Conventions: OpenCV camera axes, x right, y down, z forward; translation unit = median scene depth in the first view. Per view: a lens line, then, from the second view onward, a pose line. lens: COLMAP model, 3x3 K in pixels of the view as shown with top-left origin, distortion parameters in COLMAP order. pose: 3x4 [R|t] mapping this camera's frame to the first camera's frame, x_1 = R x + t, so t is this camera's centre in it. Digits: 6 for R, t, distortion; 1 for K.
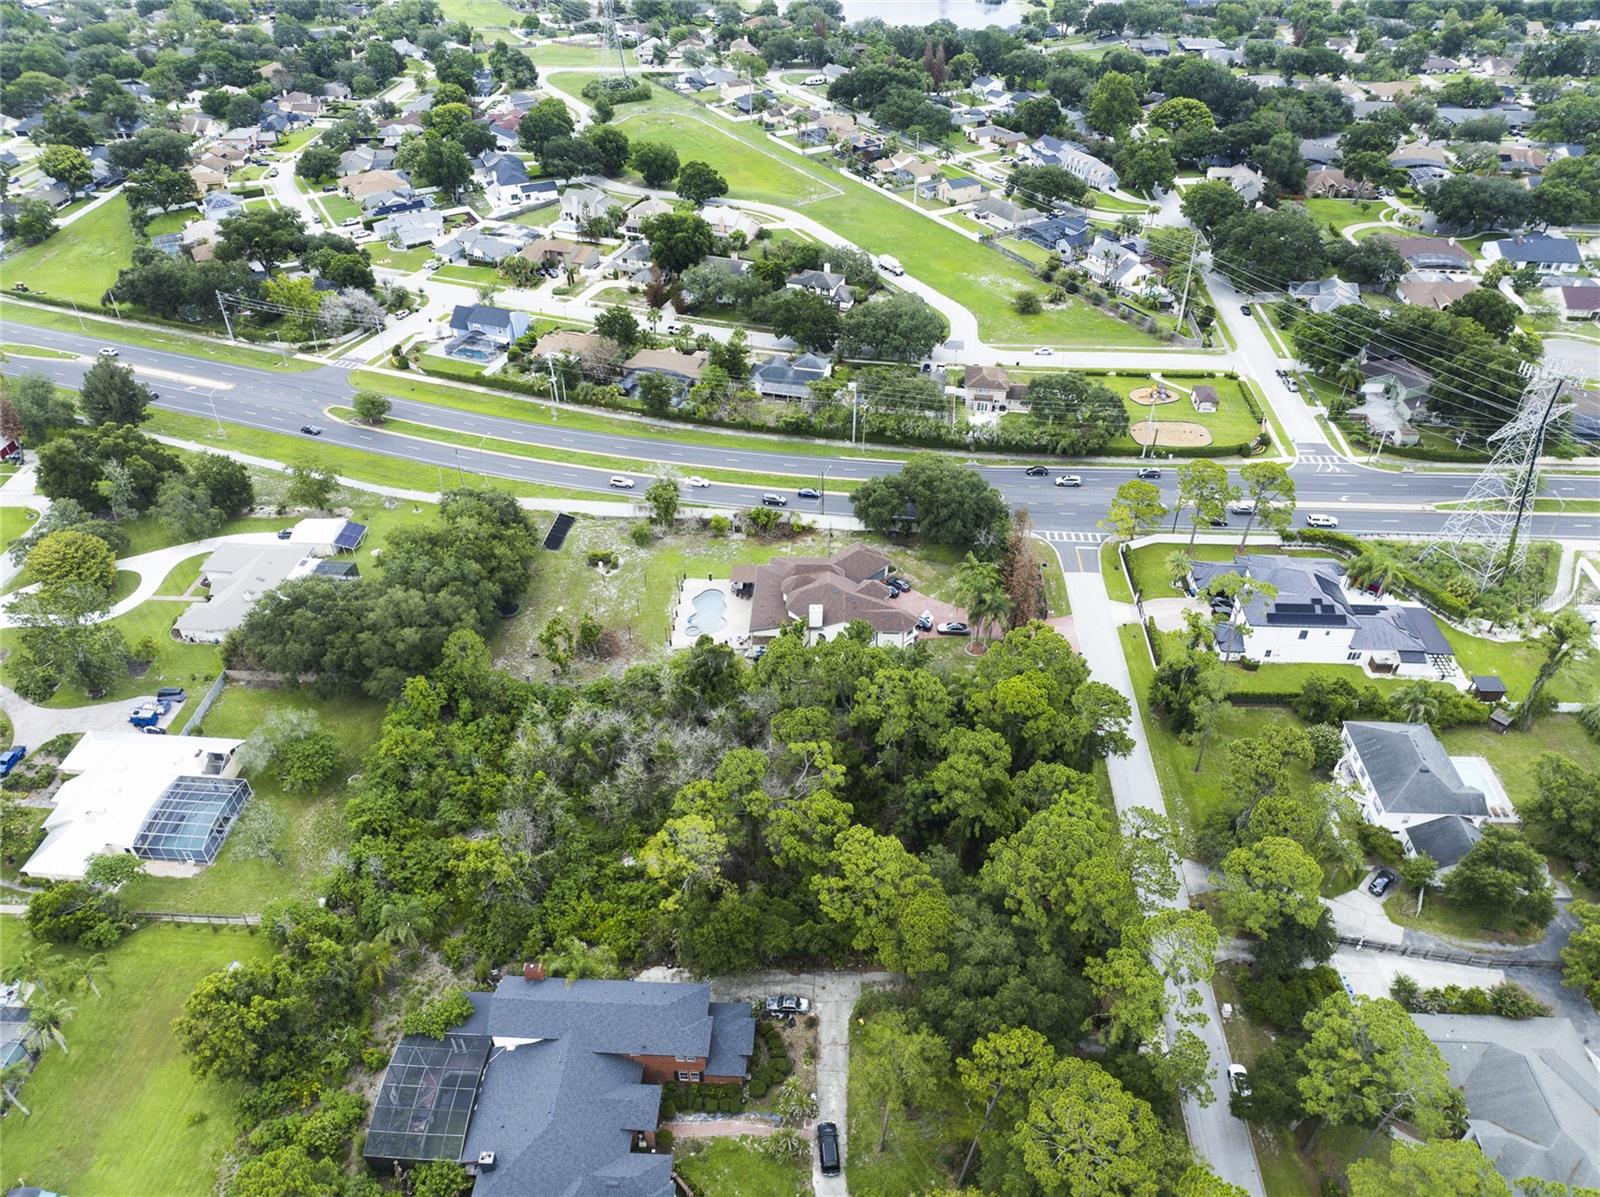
lens RADIAL K [[1128.7, 0, 800.0], [0, 1128.7, 598.5], [0, 0, 1]] dist [-0.045604, 0.003839]
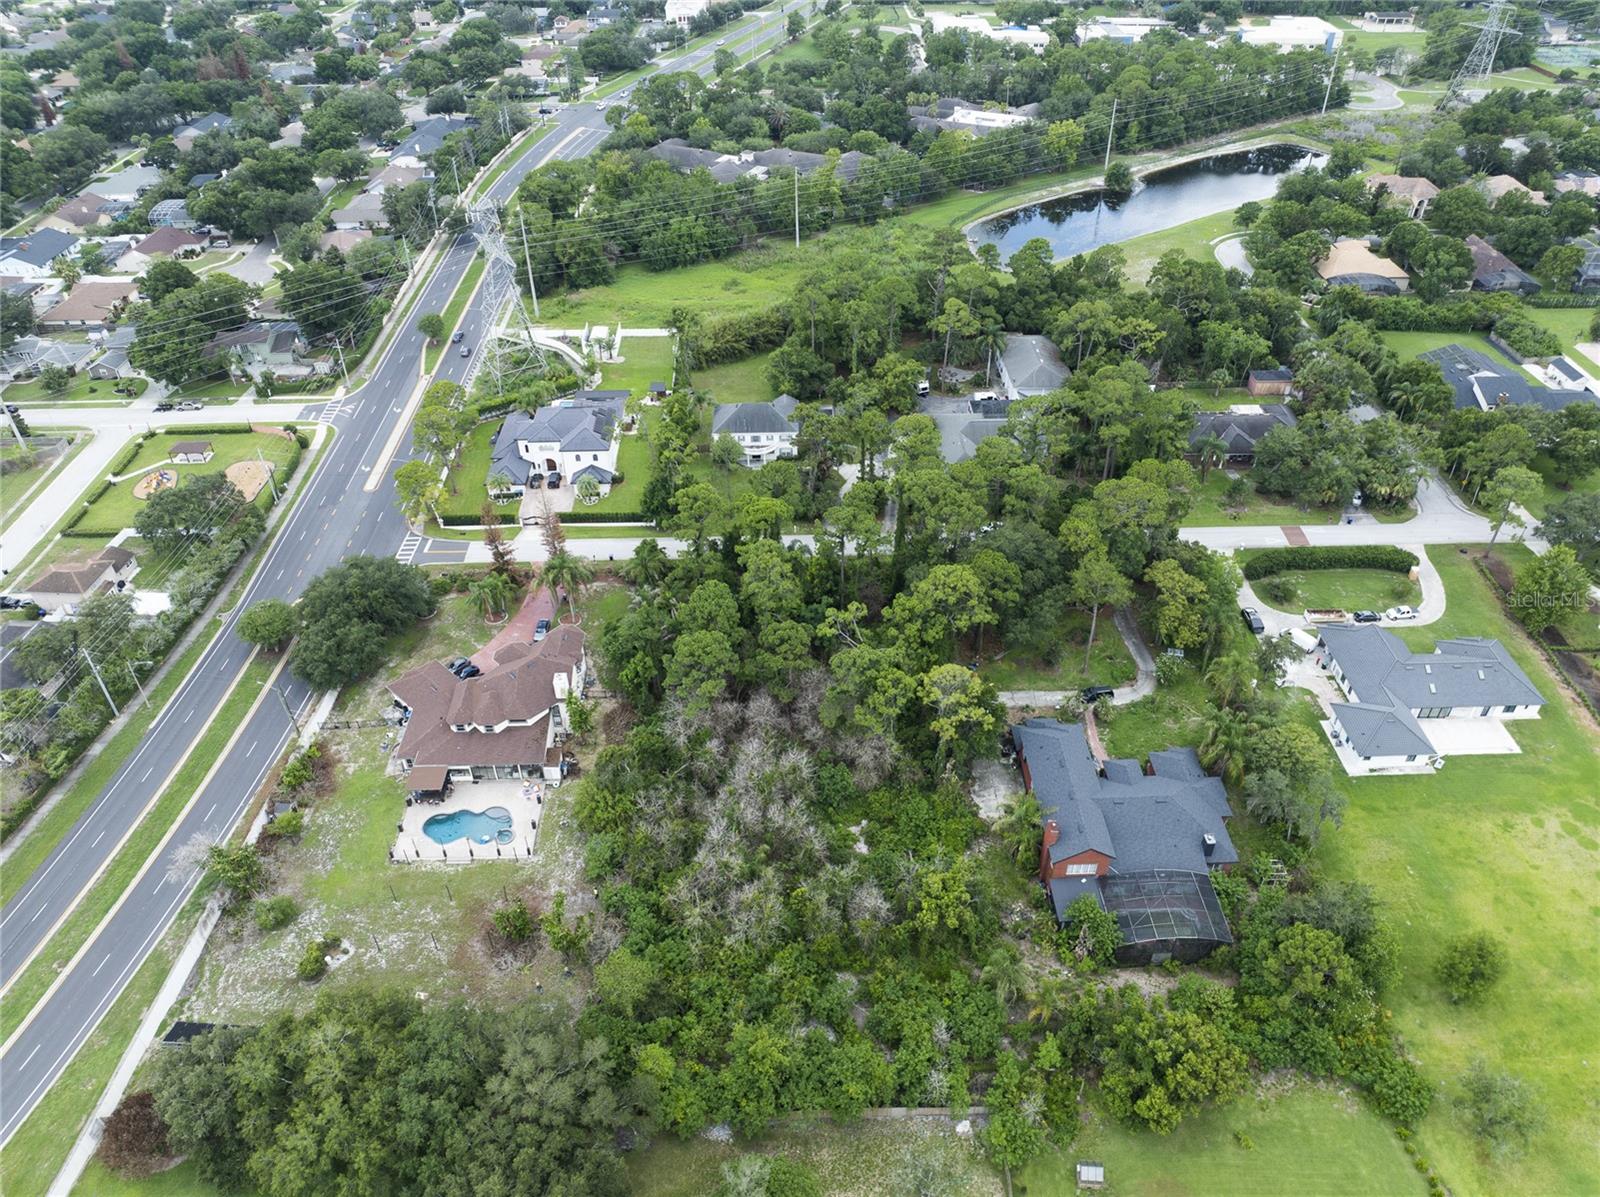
lens RADIAL K [[1115.7, 0, 800.0], [0, 1115.7, 598.5], [0, 0, 1]] dist [-0.047674, 0.003365]
pose [[-0.069623, -0.608096, 0.790805, -0.565157], [0.613429, 0.599039, 0.514643, -0.314478], [-0.786675, 0.520933, 0.331316, 0.424133]]
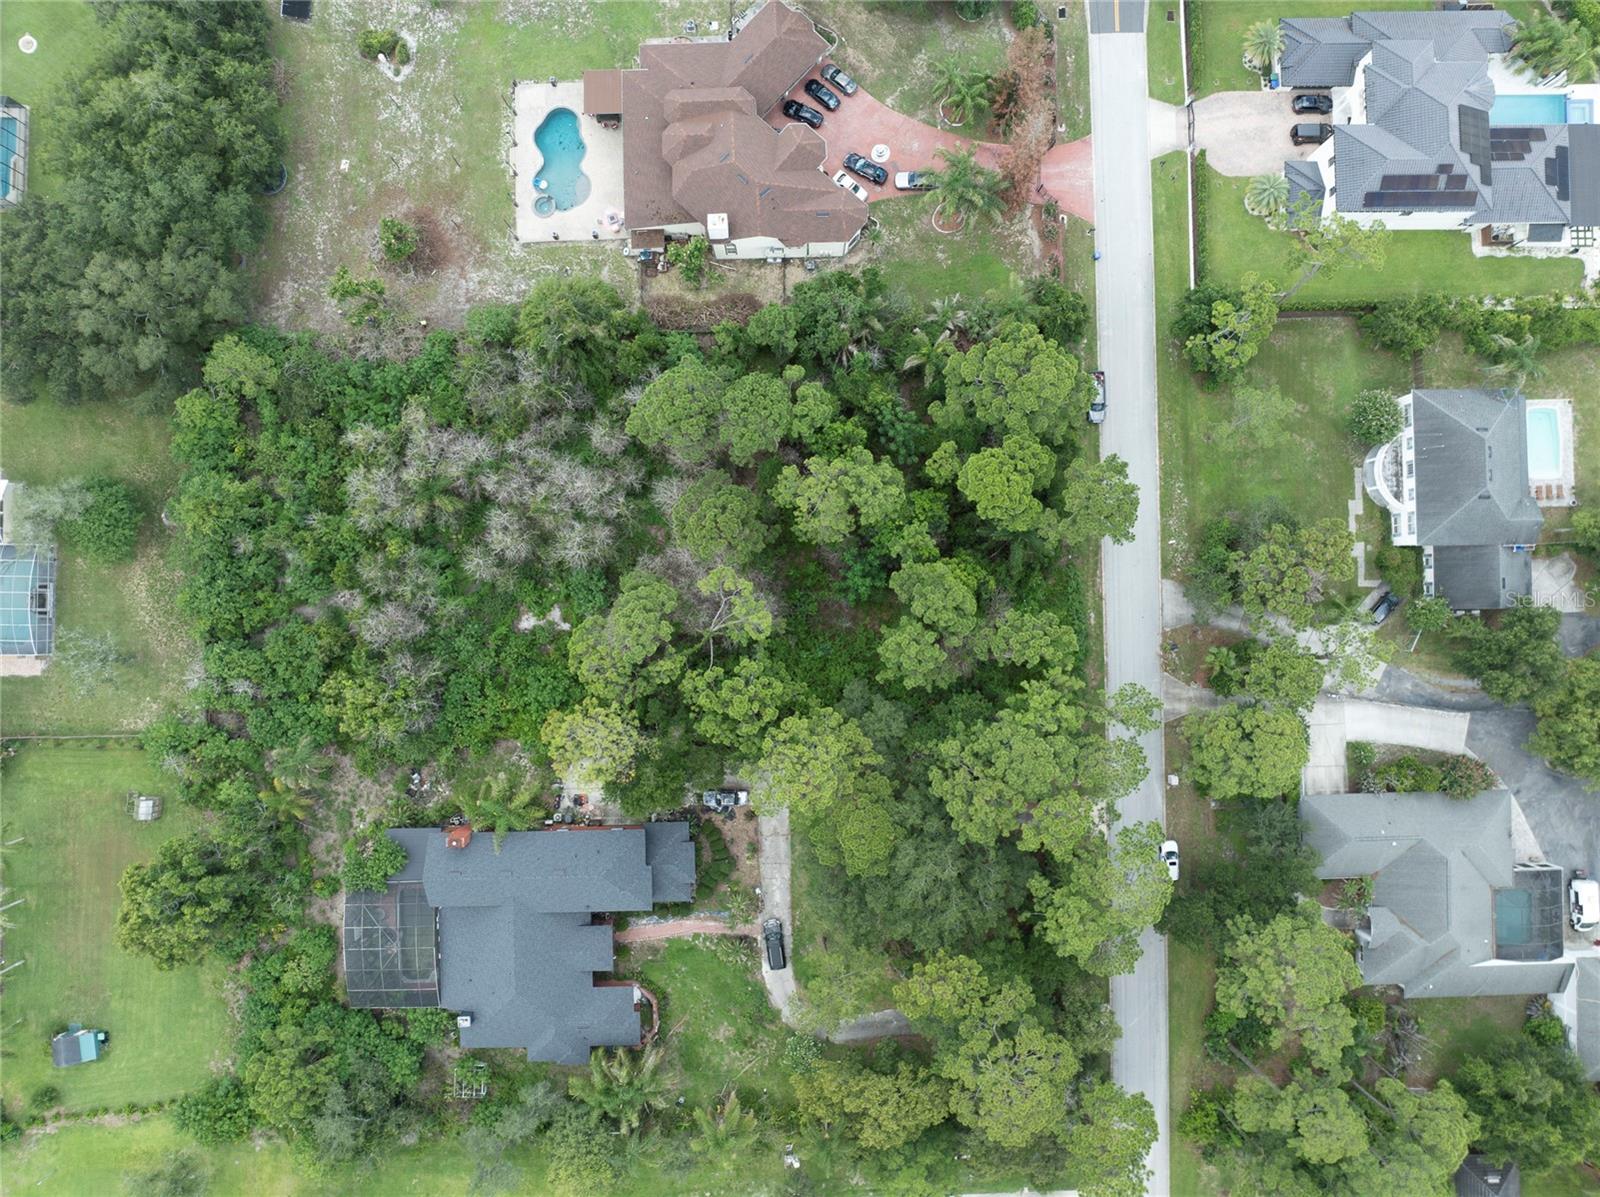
lens RADIAL K [[1128.7, 0, 800.0], [0, 1128.7, 598.5], [0, 0, 1]] dist [-0.045604, 0.003839]
pose [[0.997623, -0.068477, 0.007734, 0.036035], [0.036034, 0.614022, 0.788466, -0.321273], [-0.058741, -0.786313, 0.615030, 0.331948]]
